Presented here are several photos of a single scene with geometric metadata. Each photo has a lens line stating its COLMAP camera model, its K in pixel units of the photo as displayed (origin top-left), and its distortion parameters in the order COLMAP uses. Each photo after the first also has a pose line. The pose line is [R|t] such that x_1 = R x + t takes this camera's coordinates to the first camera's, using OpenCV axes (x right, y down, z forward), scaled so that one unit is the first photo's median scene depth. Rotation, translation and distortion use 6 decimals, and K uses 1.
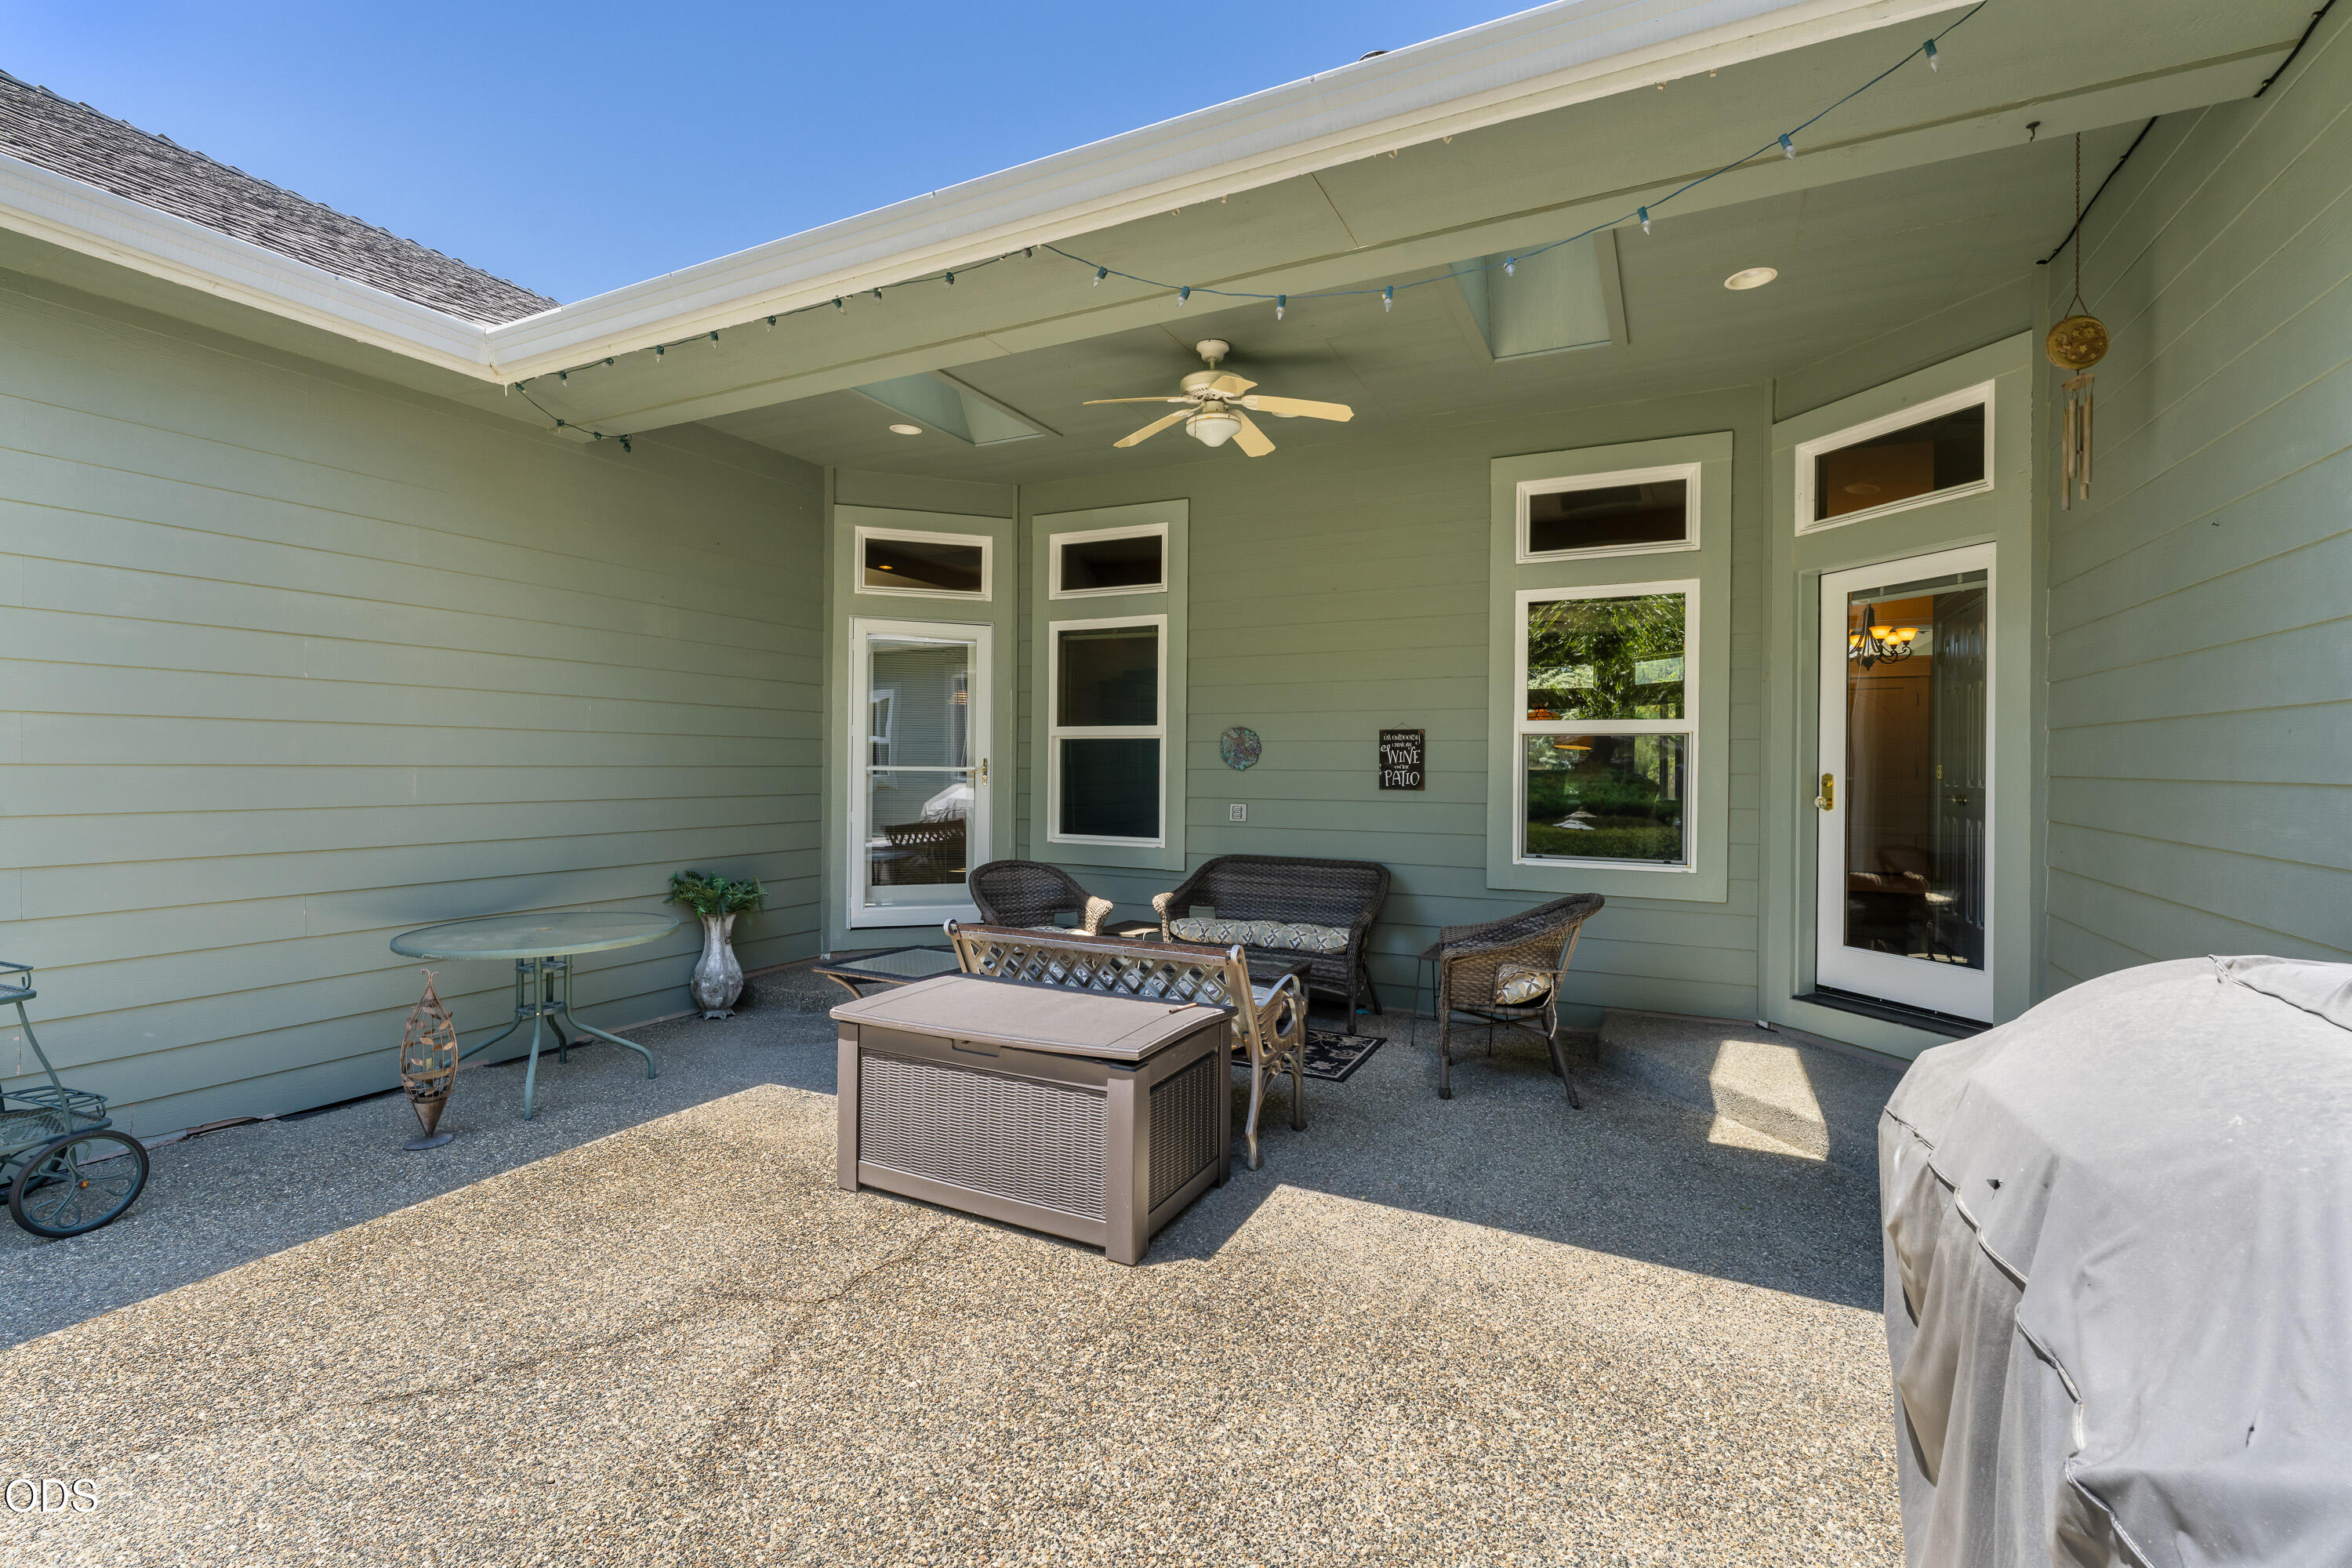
lens RADIAL K [[1021.8, 0, 1173.8], [0, 1021.8, 771.2], [0, 0, 1]] dist [0.000123, 0.000002]
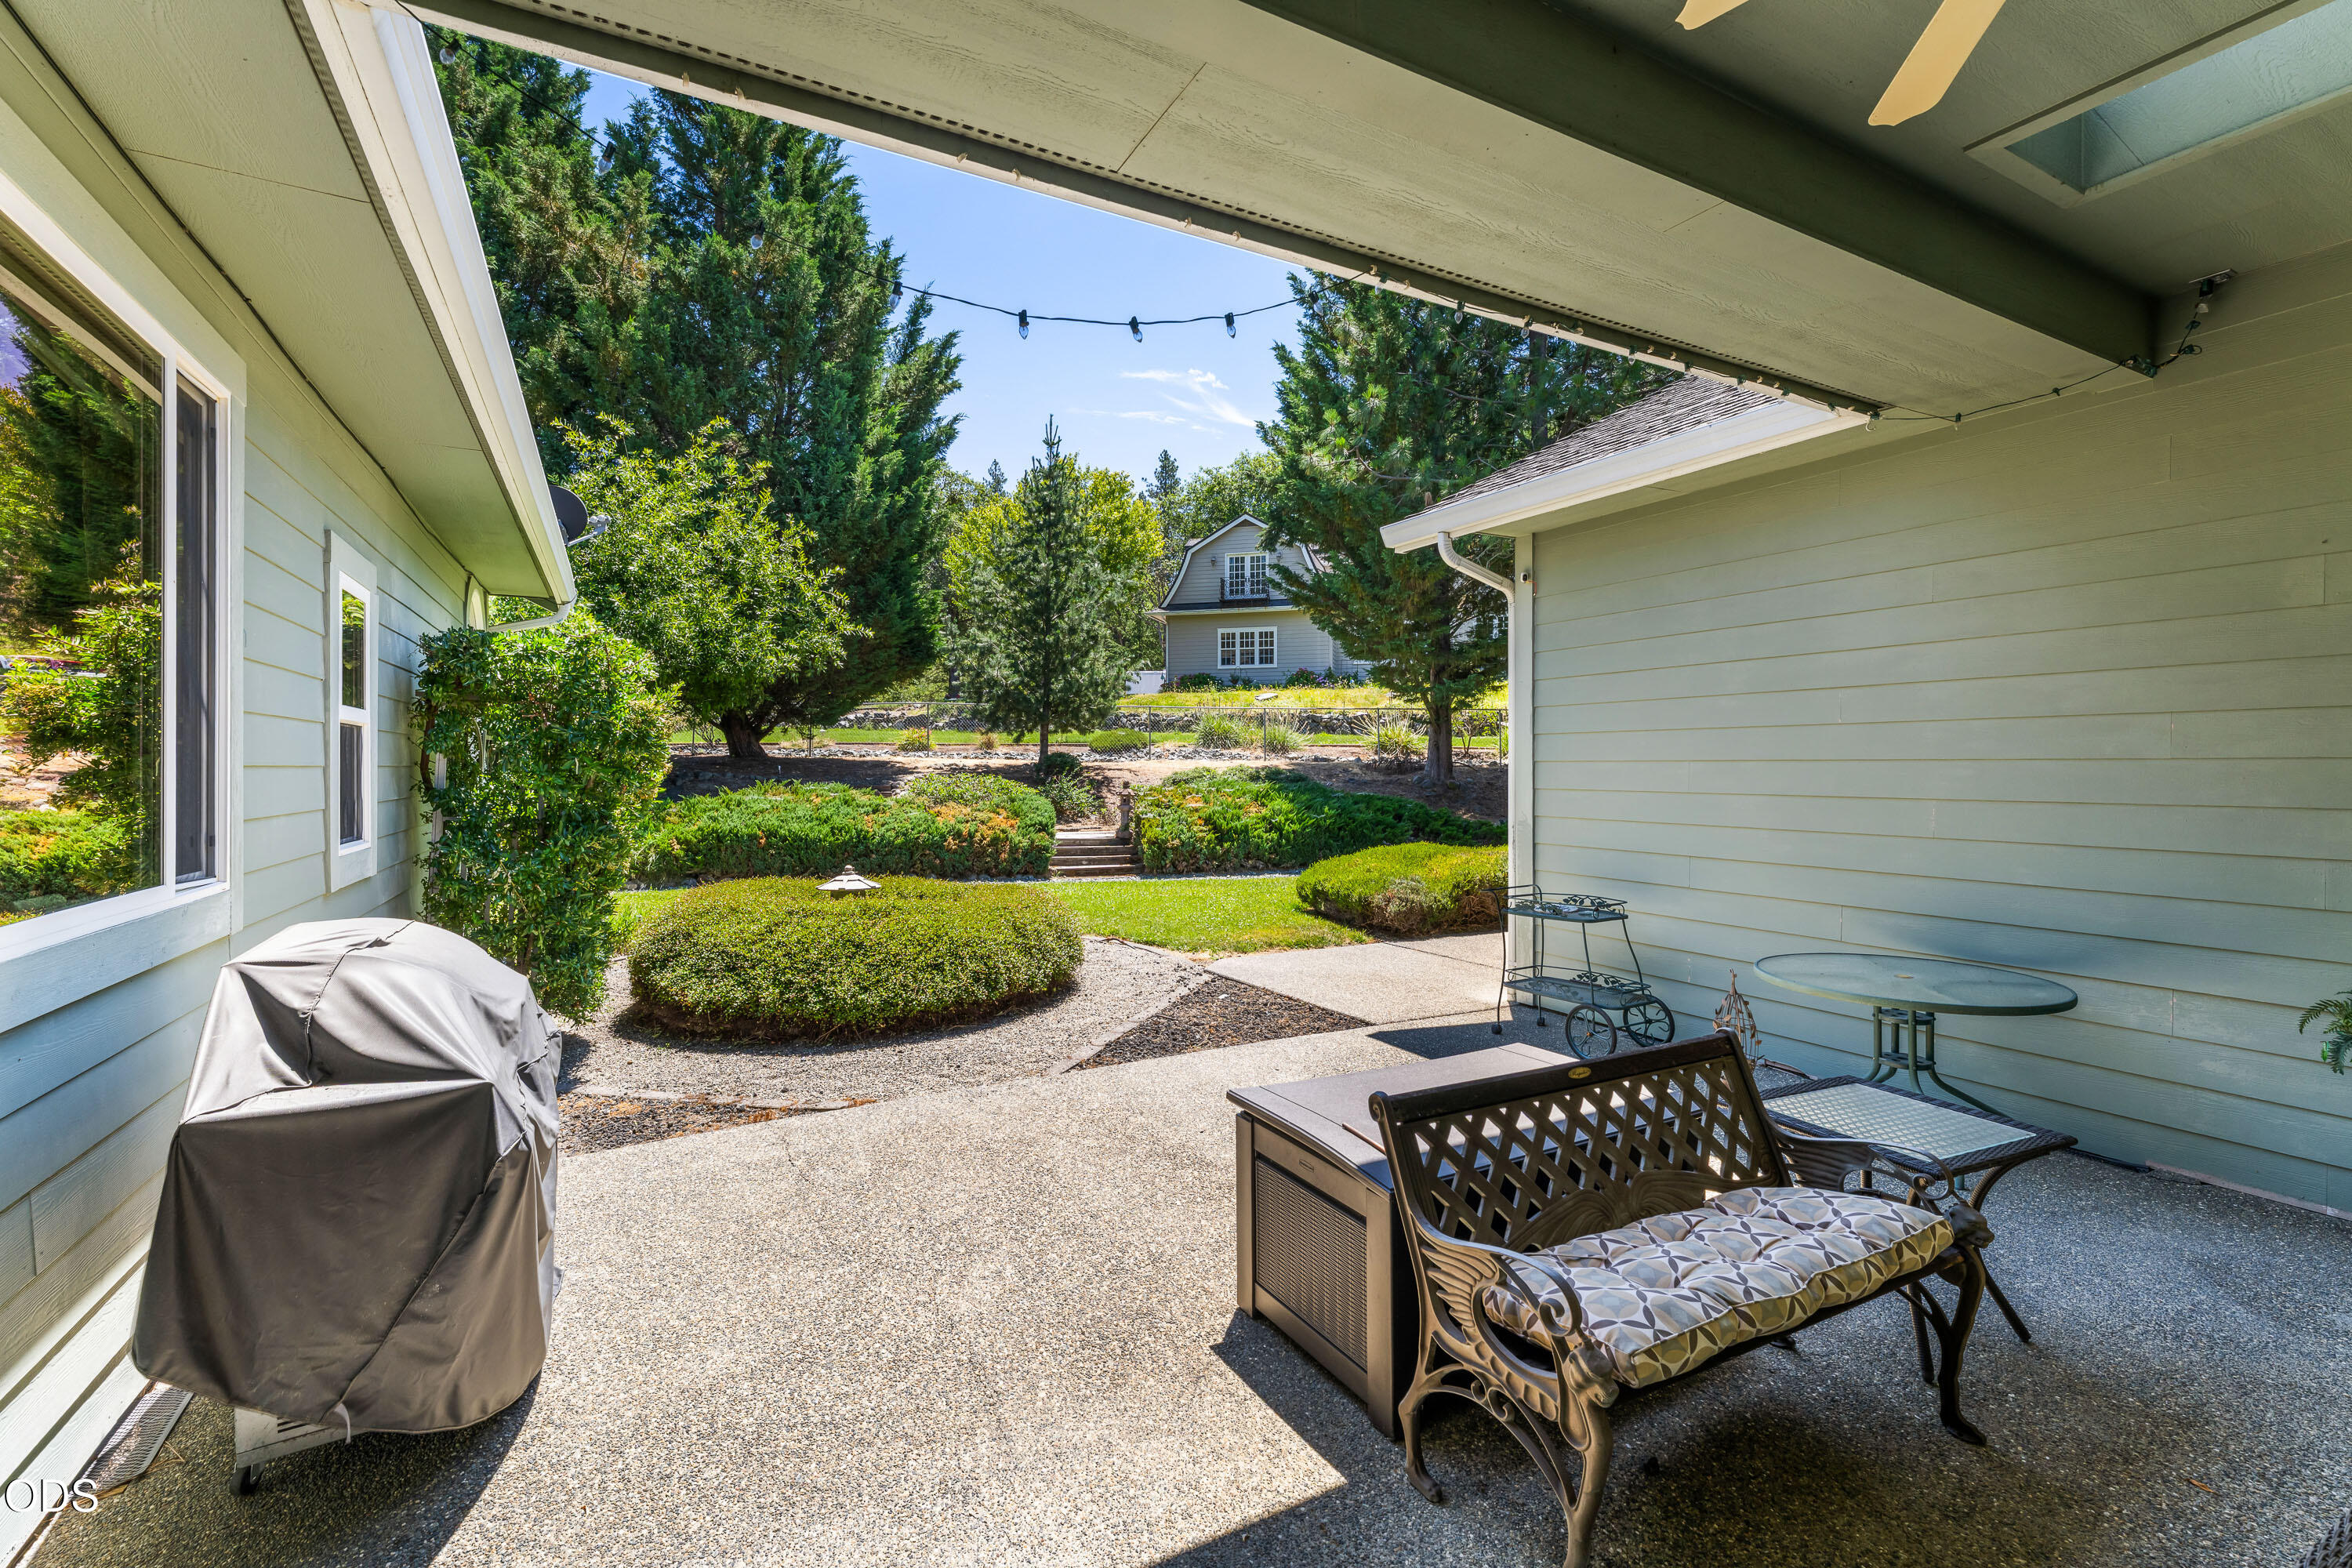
lens RADIAL K [[1021.8, 0, 1173.6], [0, 1021.8, 775.2], [0, 0, 1]] dist [0.000123, 0.000002]
pose [[-0.584985, -0.001718, -0.811043, 0.710823], [-0.009043, 0.999949, 0.004404, -0.036943], [0.810994, 0.009910, -0.584971, 1.336064]]
